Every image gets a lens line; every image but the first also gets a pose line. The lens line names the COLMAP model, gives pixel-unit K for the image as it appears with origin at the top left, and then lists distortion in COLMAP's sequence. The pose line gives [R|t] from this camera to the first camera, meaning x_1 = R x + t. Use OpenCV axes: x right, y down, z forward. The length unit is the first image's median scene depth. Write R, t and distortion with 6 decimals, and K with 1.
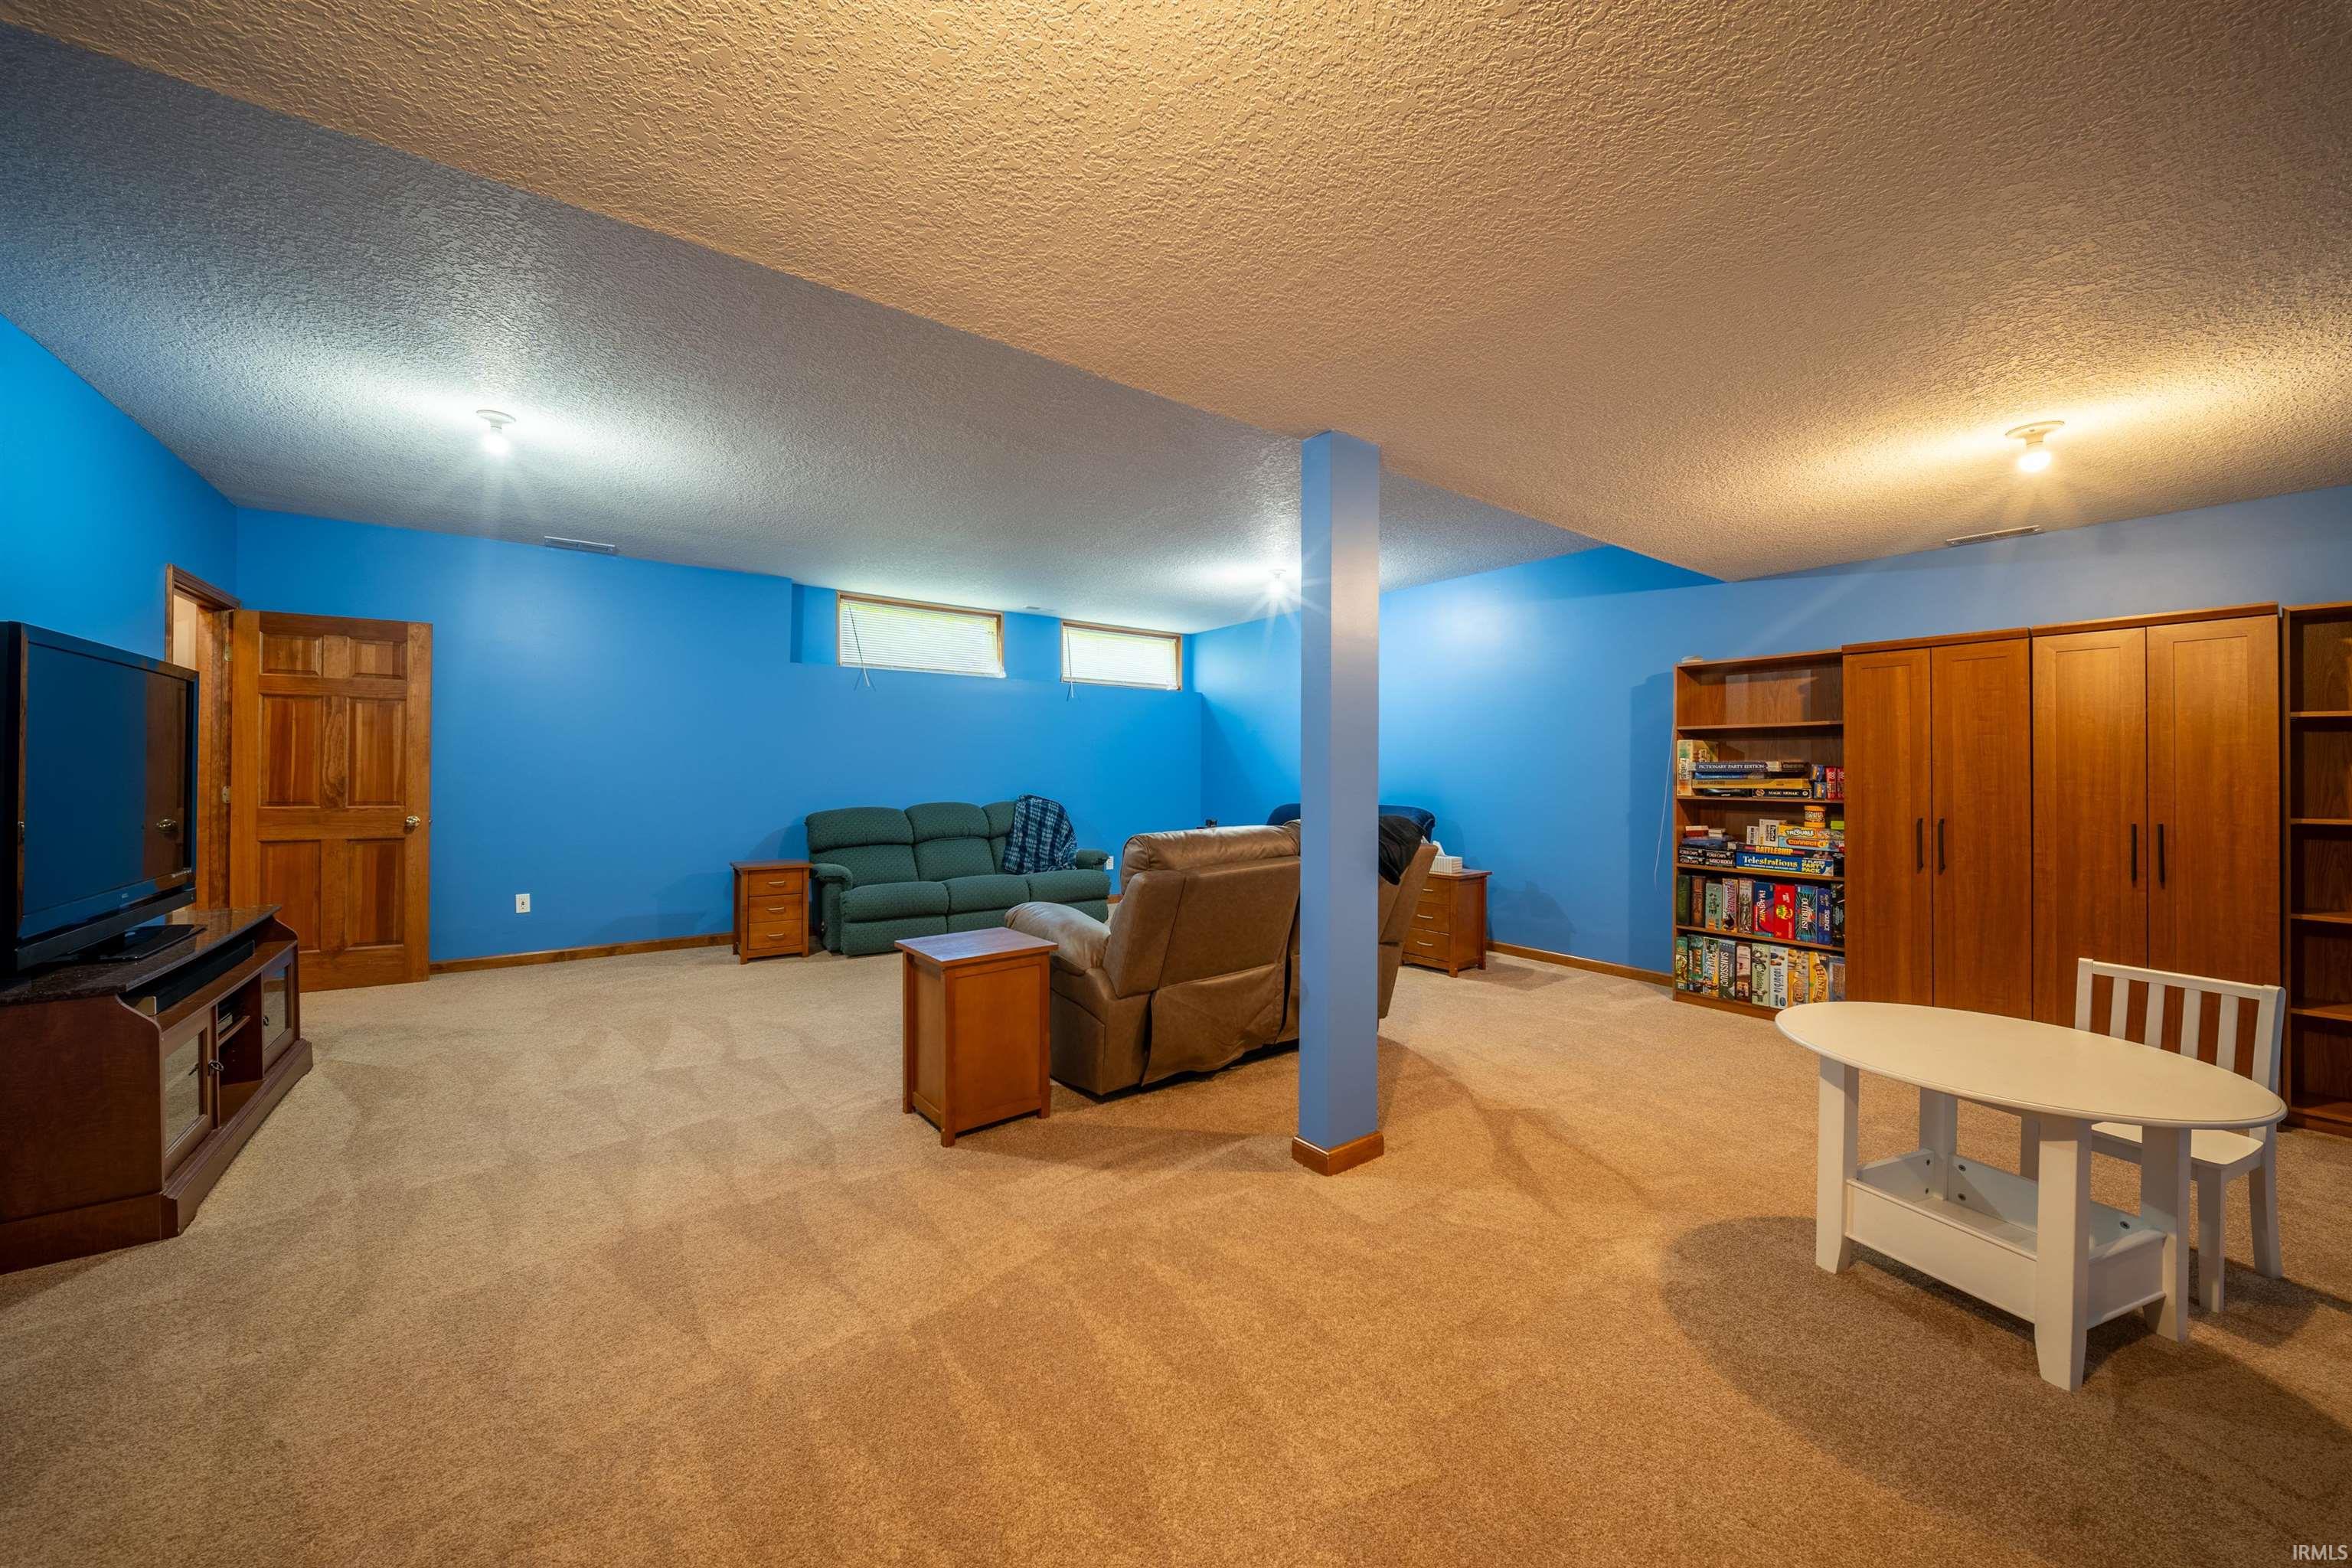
lens RADIAL K [[827.5, 0, 1134.6], [0, 827.5, 768.7], [0, 0, 1]] dist [0.023706, -0.015886]
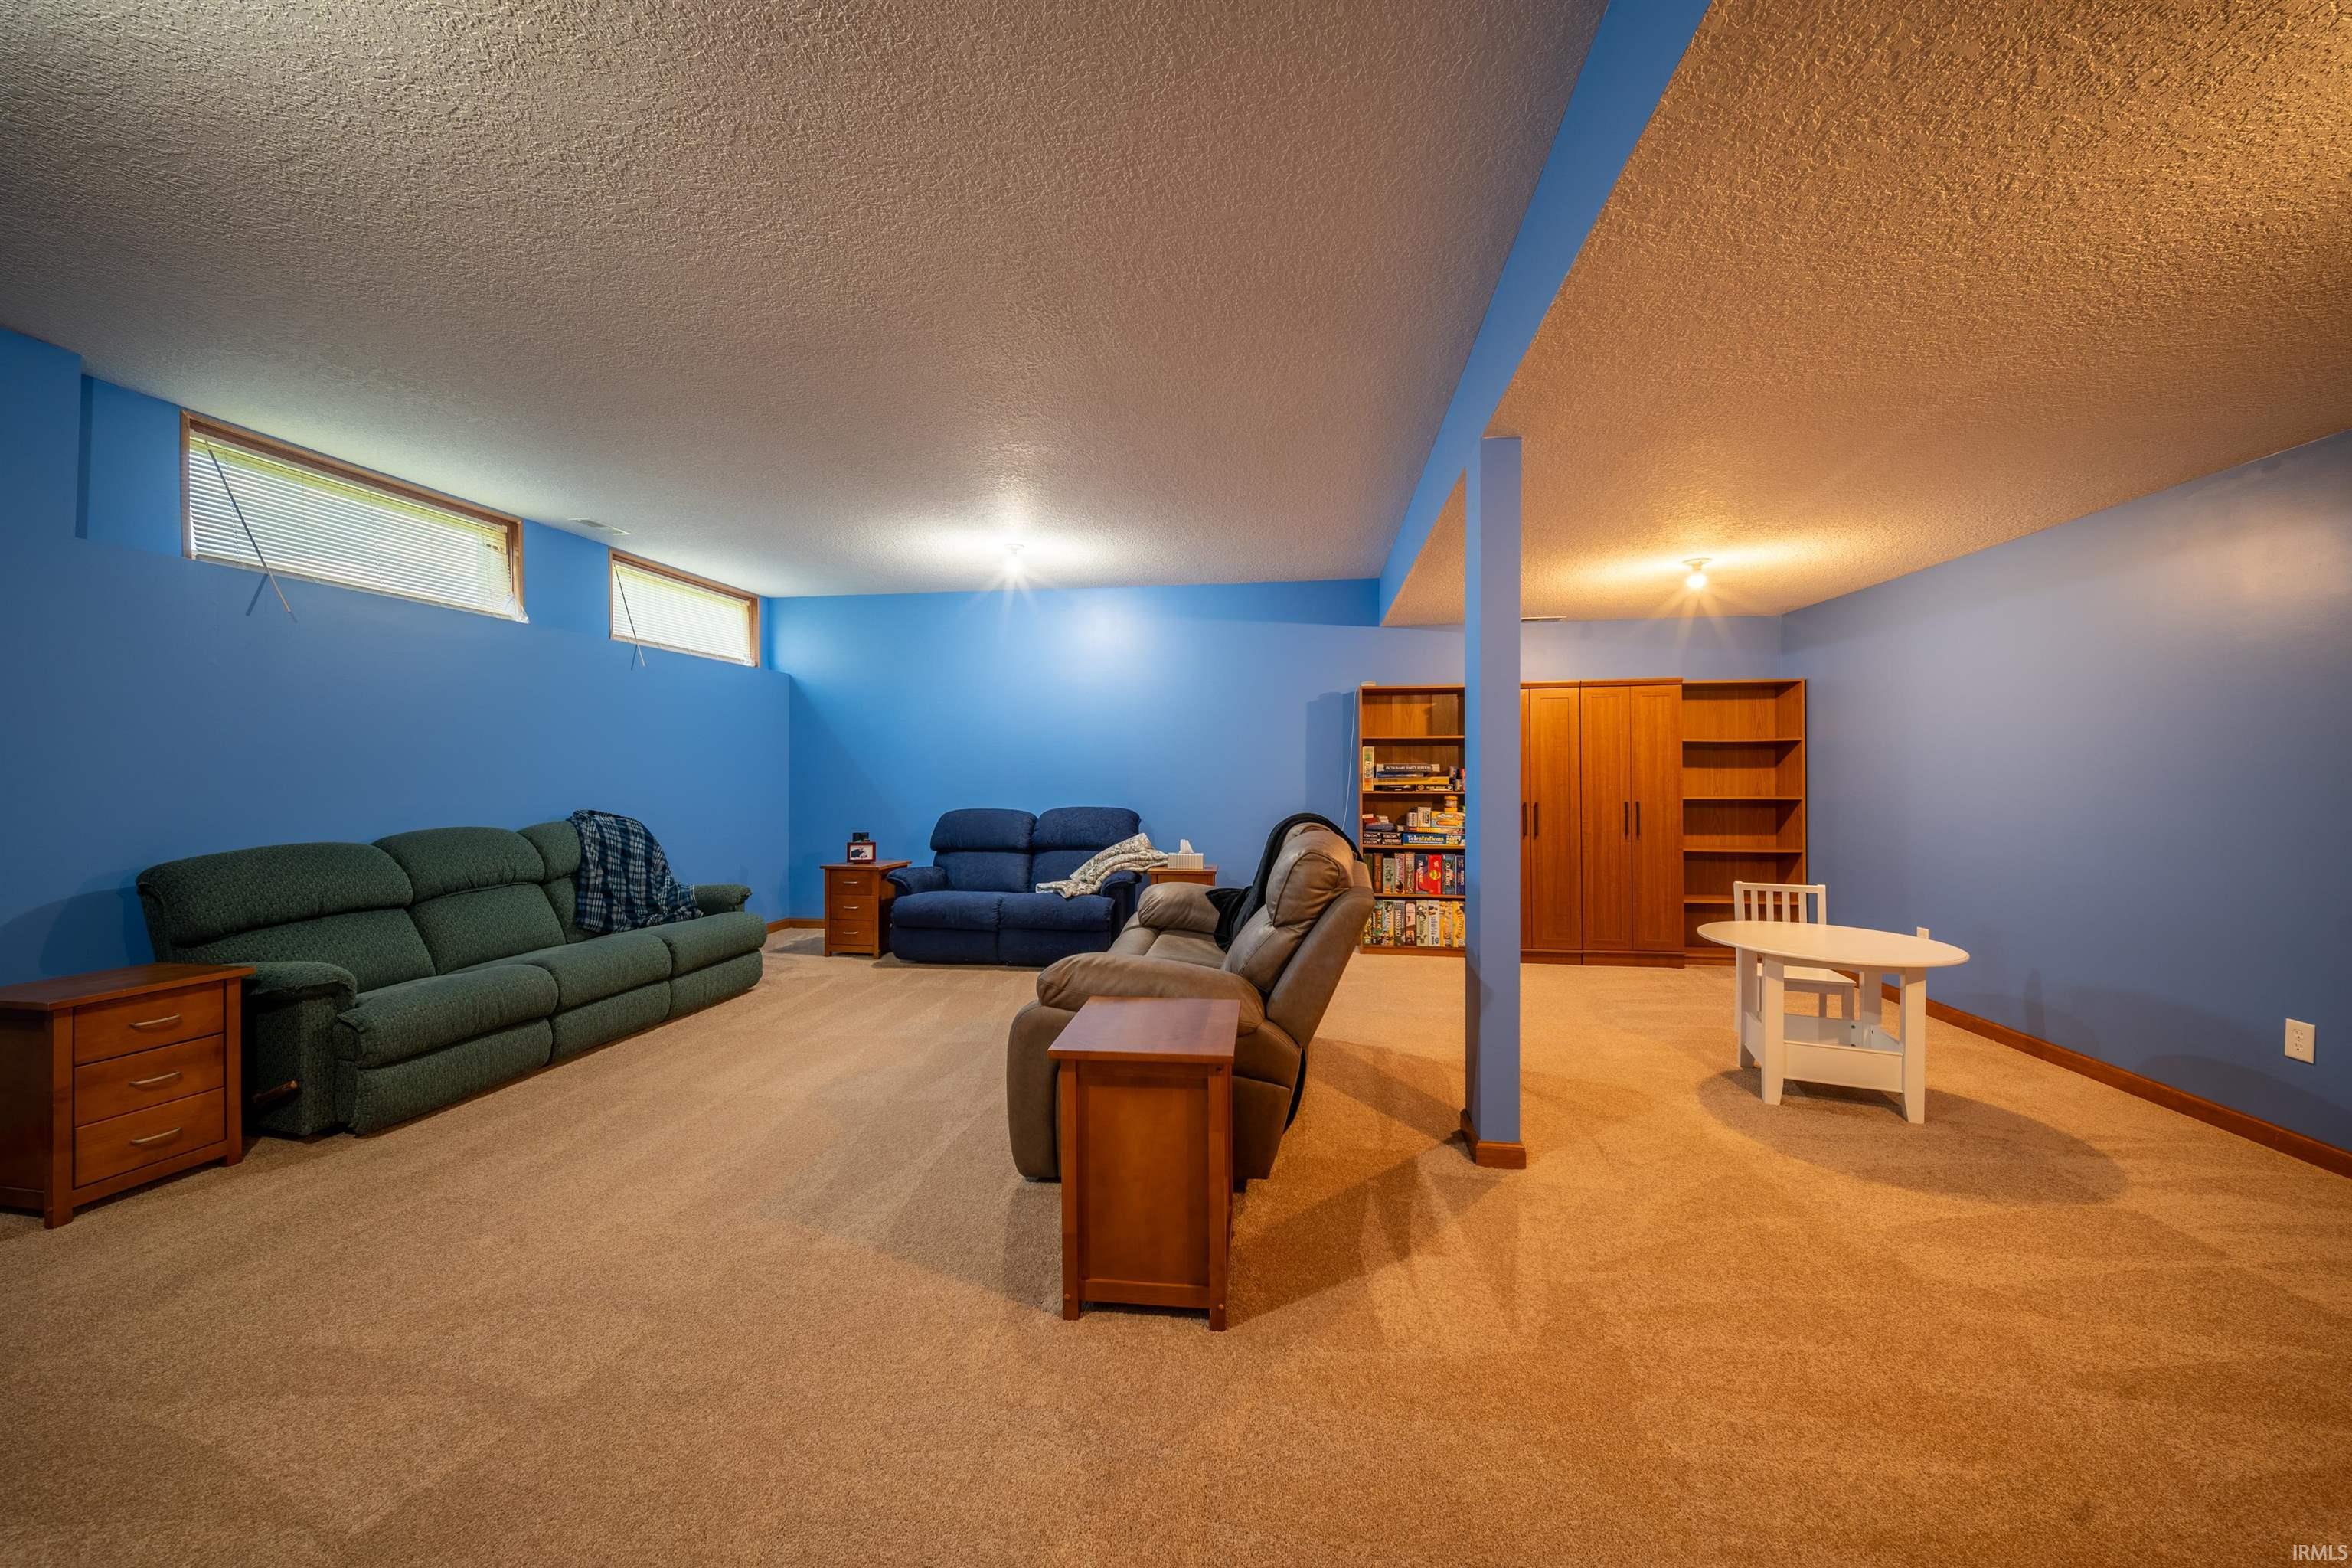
lens RADIAL K [[825.9, 0, 1188.5], [0, 825.9, 777.0], [0, 0, 1]] dist [0.000953, -0.002453]
pose [[0.688399, -0.007029, 0.725298, -0.452787], [0.000722, 0.999959, 0.009005, -0.000316], [-0.725332, -0.005675, 0.688376, 0.347361]]
